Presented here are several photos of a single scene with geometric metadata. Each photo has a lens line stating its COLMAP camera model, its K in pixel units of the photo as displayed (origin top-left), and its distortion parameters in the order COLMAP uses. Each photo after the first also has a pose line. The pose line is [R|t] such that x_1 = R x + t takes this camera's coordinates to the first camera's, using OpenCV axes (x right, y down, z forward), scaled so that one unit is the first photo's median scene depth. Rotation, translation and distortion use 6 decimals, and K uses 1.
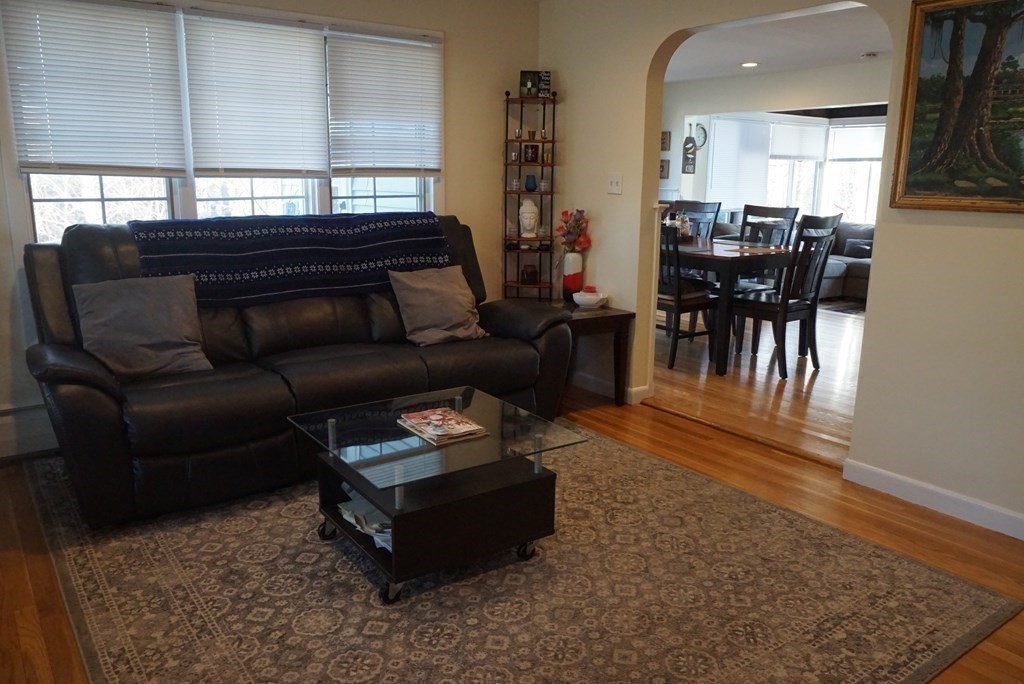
lens RADIAL K [[788.4, 0, 515.9], [0, 788.4, 341.6], [0, 0, 1]] dist [-0.004436, -0.000624]
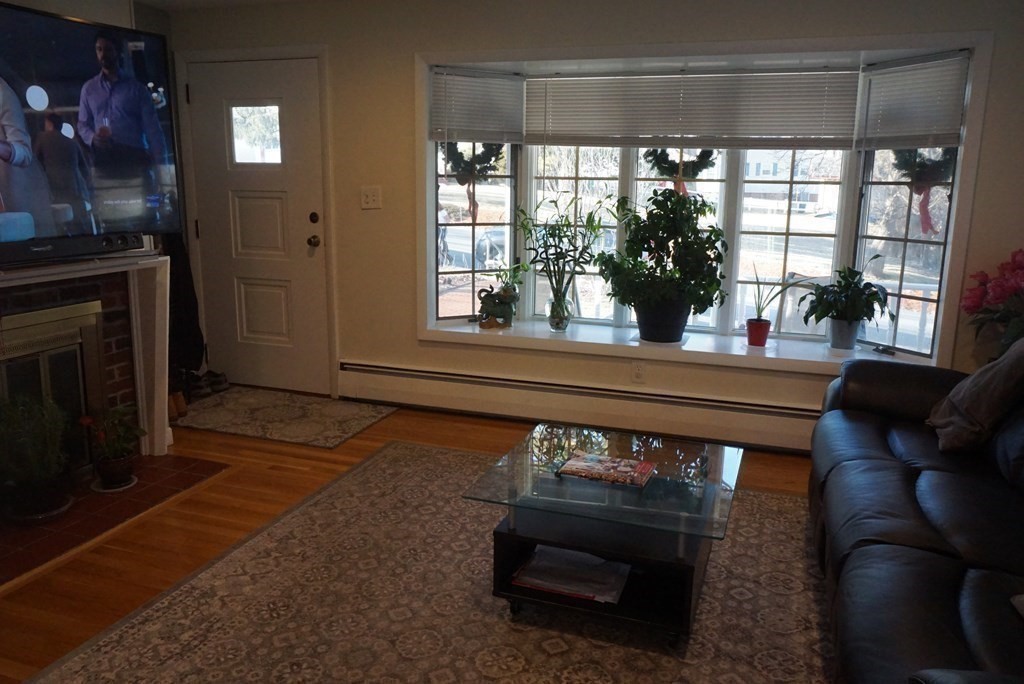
lens RADIAL K [[788.4, 0, 515.1], [0, 788.4, 342.3], [0, 0, 1]] dist [-0.004436, -0.000624]
pose [[-0.825264, 0.086469, -0.558088, 0.538076], [-0.147554, 0.920870, 0.360870, -0.376761], [0.545131, 0.380161, -0.747202, 1.671401]]
